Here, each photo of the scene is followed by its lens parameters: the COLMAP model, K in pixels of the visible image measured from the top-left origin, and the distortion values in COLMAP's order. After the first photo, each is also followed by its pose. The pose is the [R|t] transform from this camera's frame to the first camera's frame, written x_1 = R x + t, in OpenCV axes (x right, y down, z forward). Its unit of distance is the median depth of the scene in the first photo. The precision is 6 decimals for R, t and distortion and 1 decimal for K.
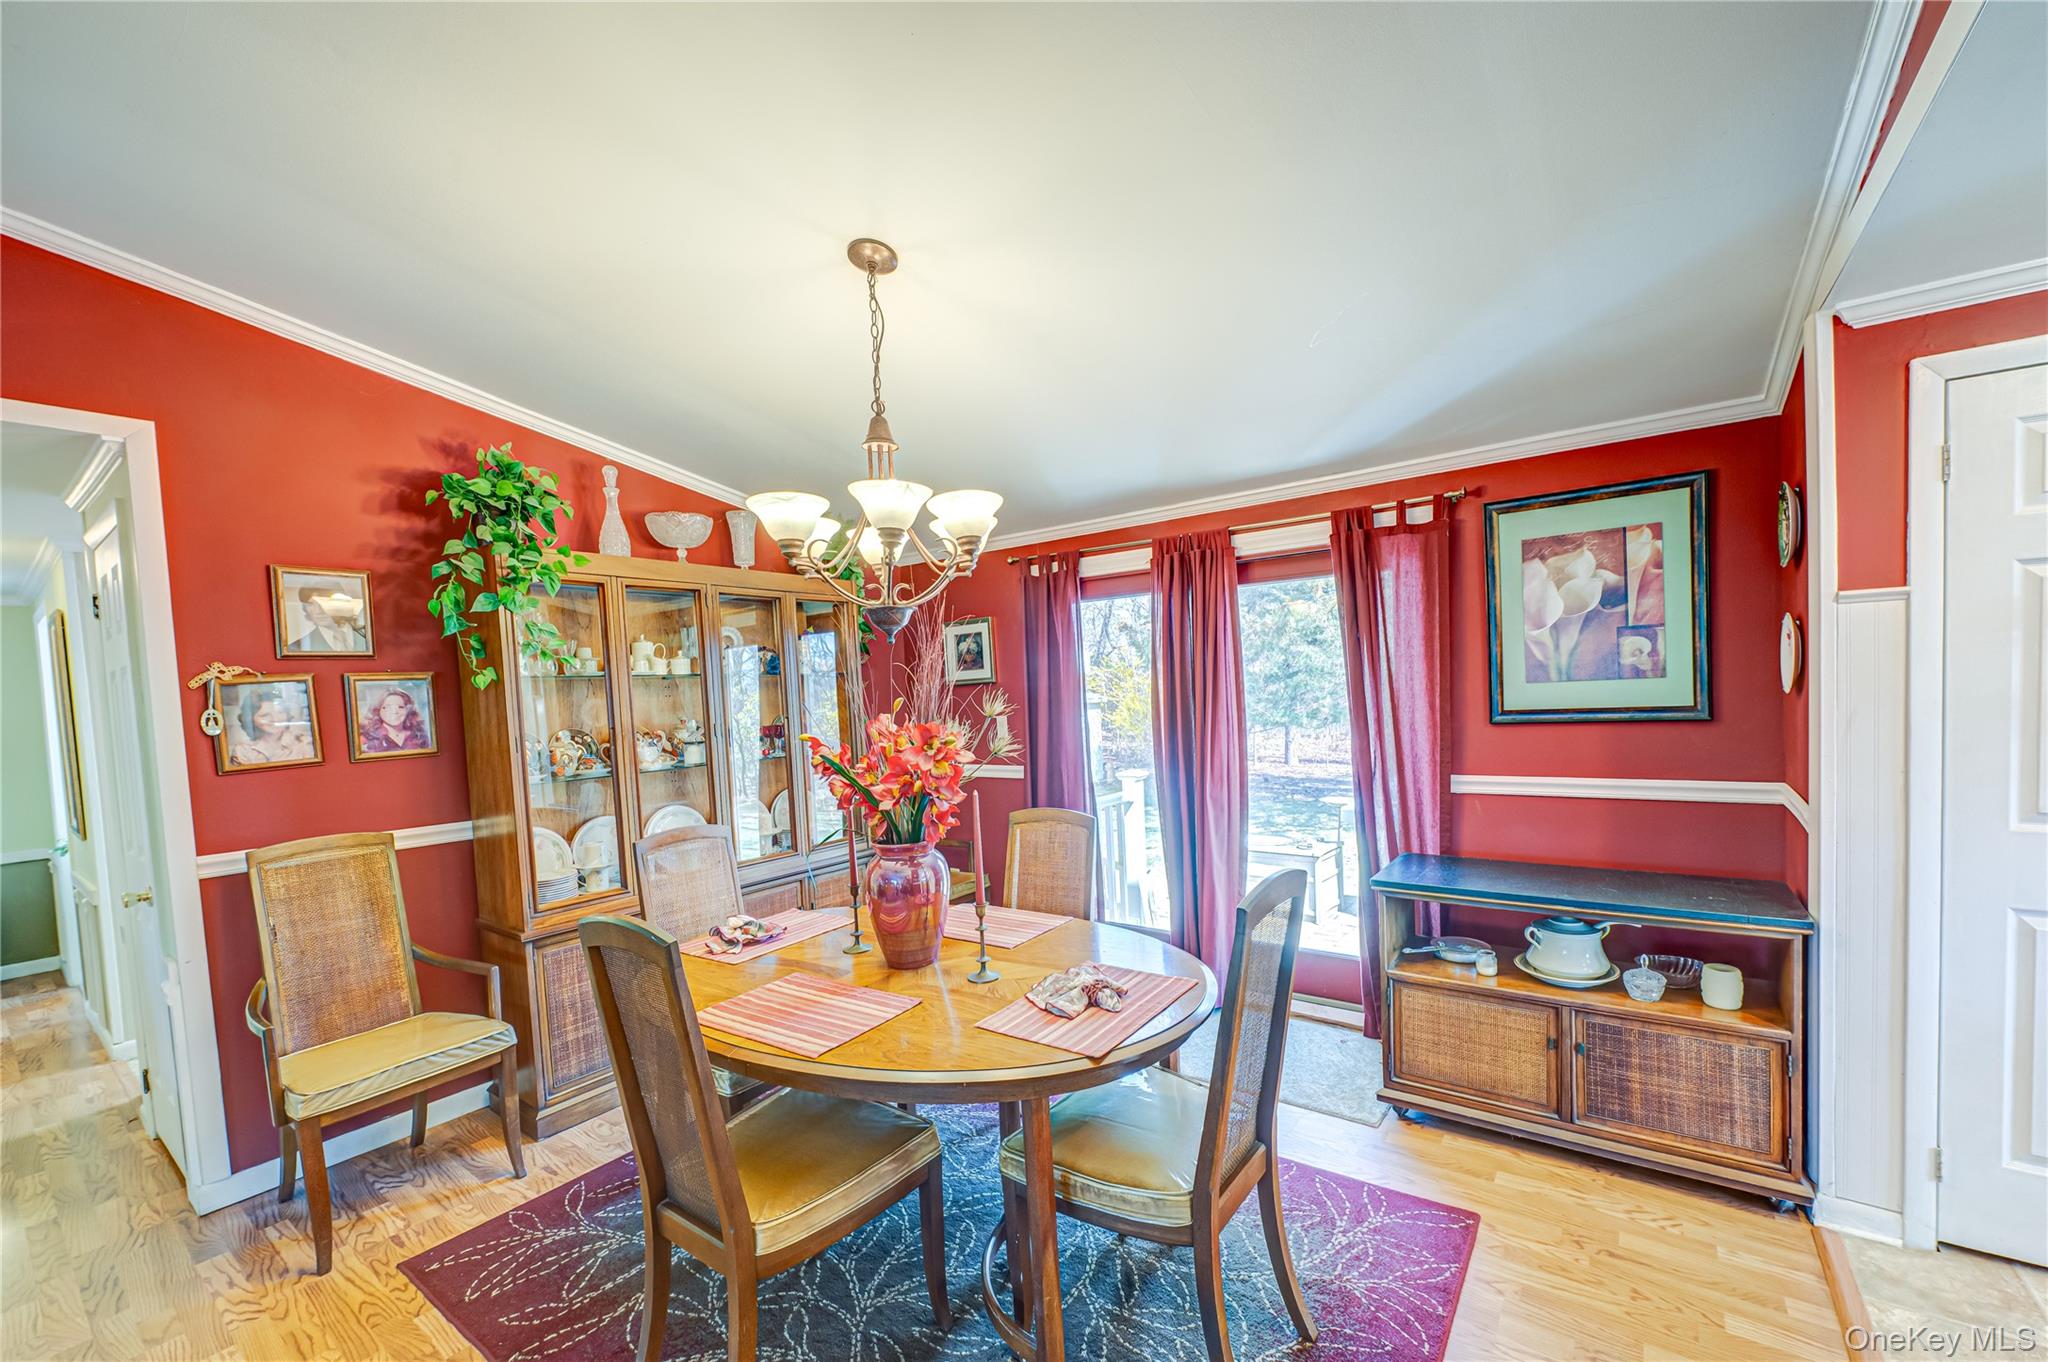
lens RADIAL K [[803.9, 0, 1079.6], [0, 803.9, 722.1], [0, 0, 1]] dist [-0.004369, -0.001741]
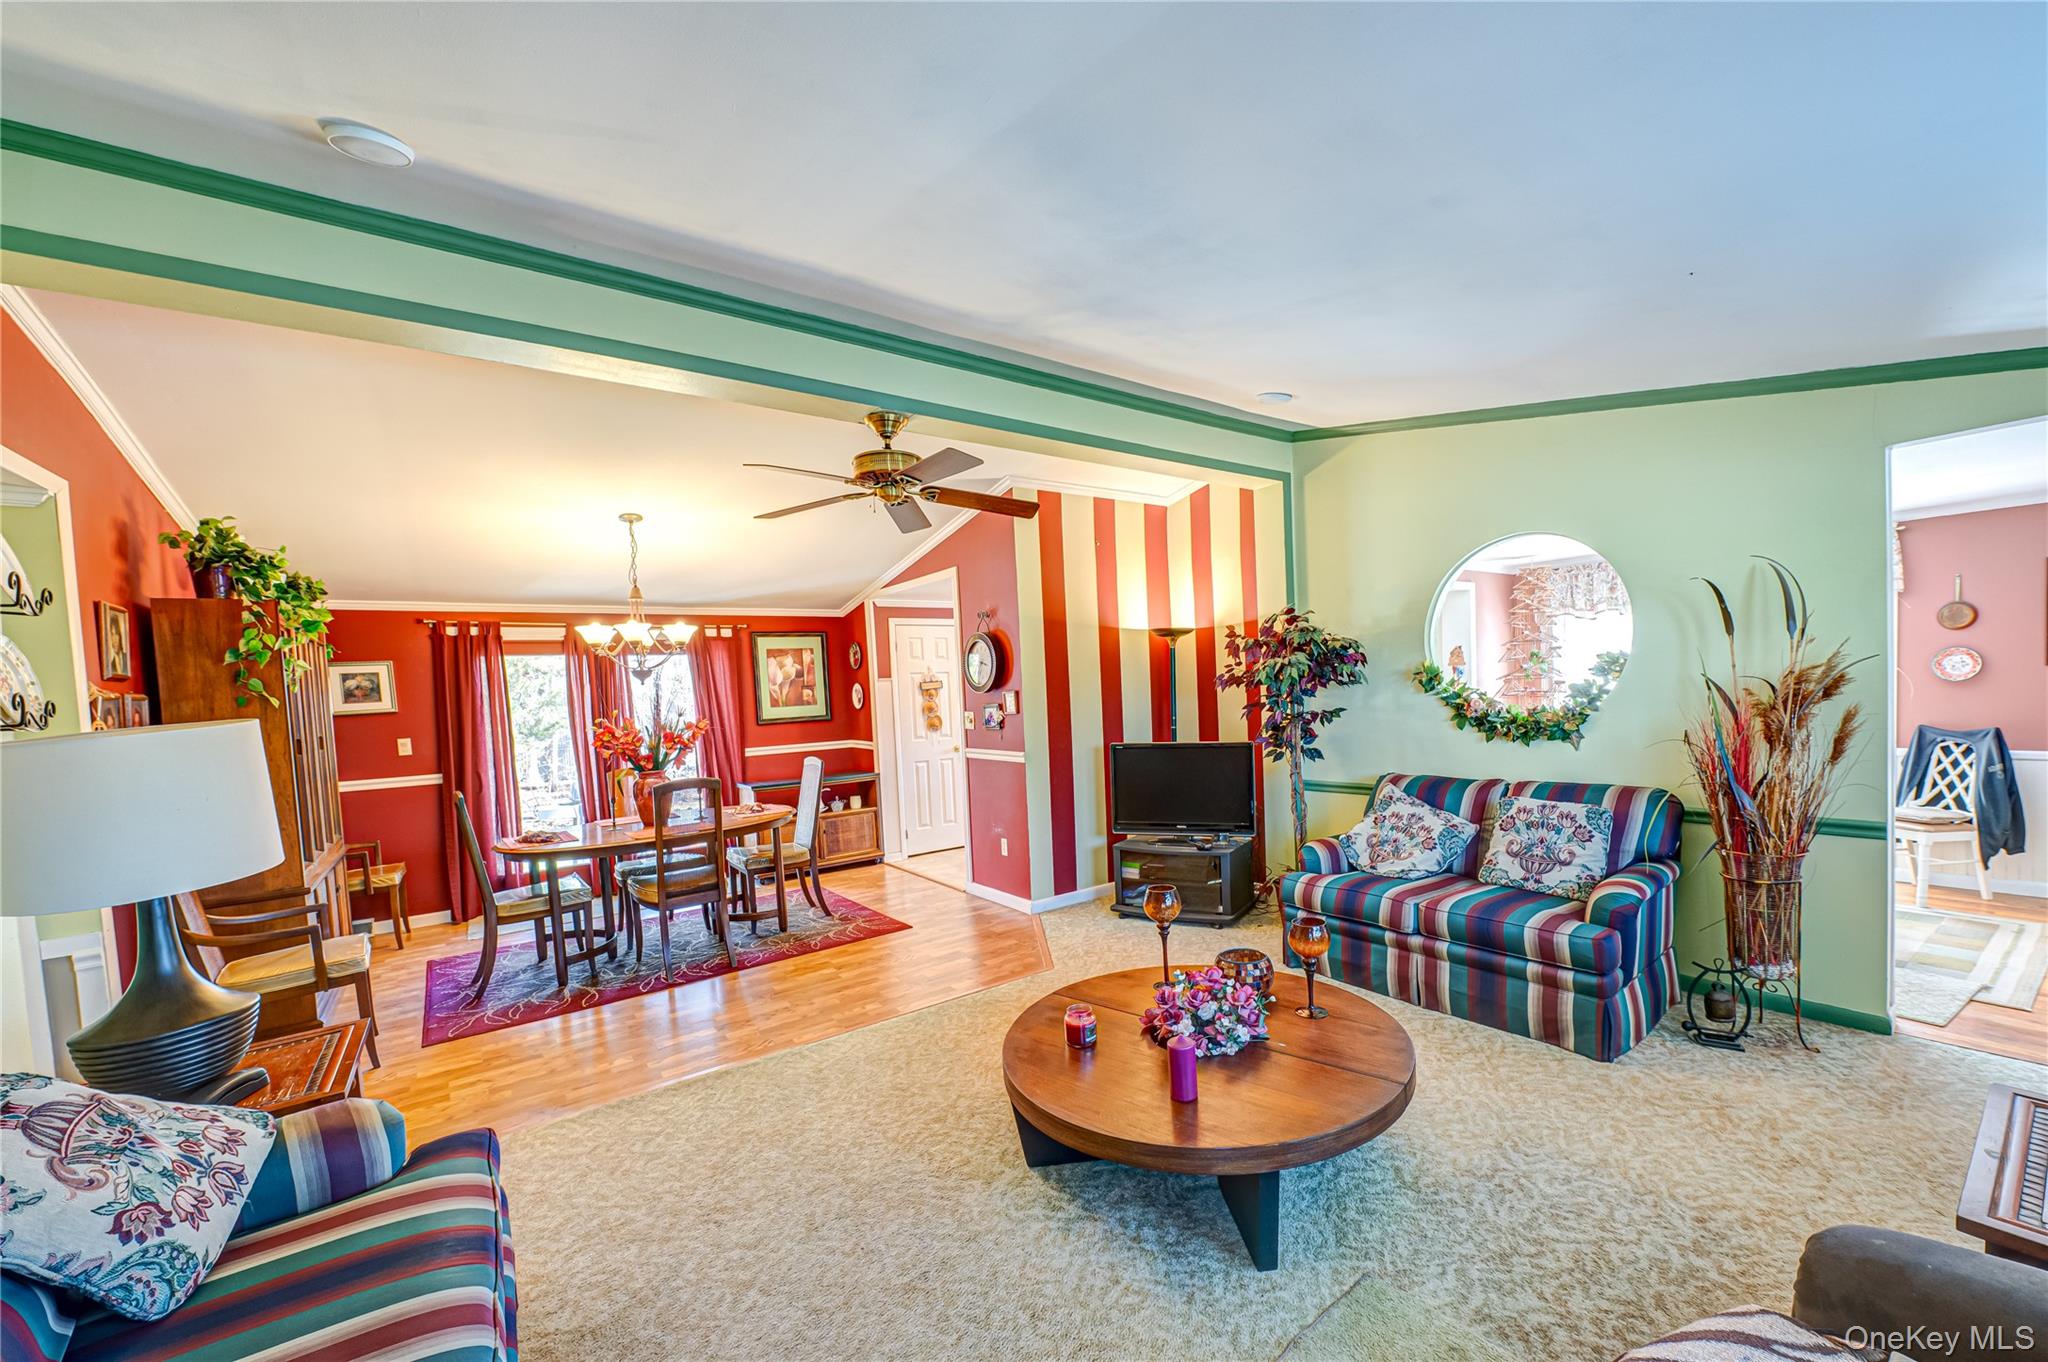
lens RADIAL K [[803.9, 0, 1078.7], [0, 803.9, 718.8], [0, 0, 1]] dist [-0.004369, -0.001741]
pose [[0.312223, -0.011970, 0.949933, -1.460864], [0.070952, 0.997422, -0.010752, 0.077950], [-0.947356, 0.070757, 0.312267, -0.638347]]
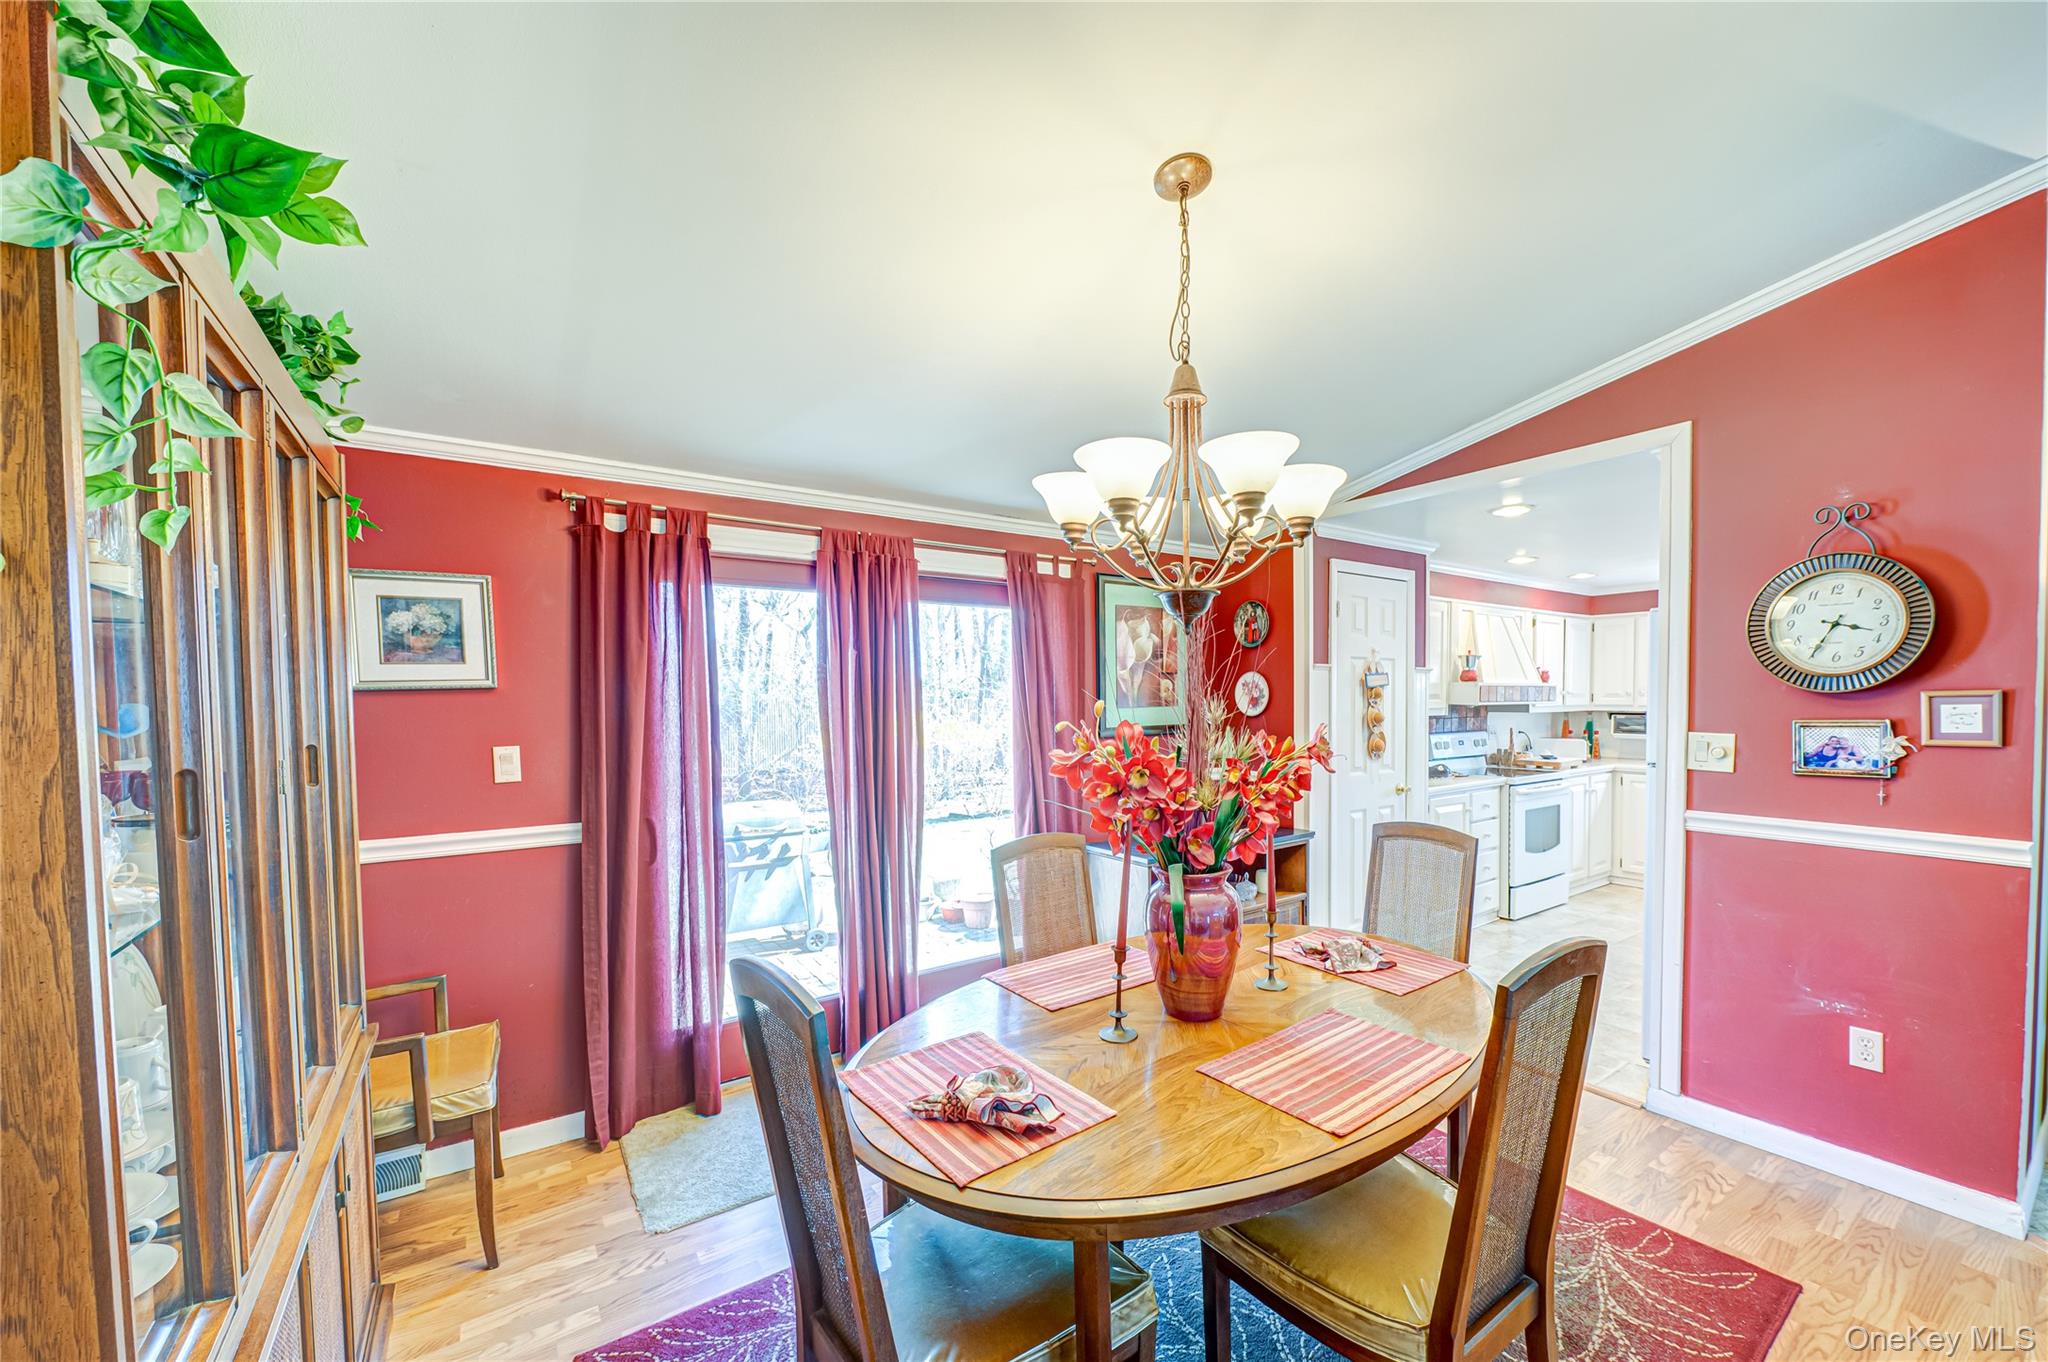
lens RADIAL K [[803.9, 0, 1090.5], [0, 803.9, 715.9], [0, 0, 1]] dist [-0.004369, -0.001741]
pose [[0.322874, 0.014701, 0.946328, -0.775812], [0.032647, 0.999111, -0.026660, 0.001441], [-0.945879, 0.039503, 0.322107, 0.596076]]
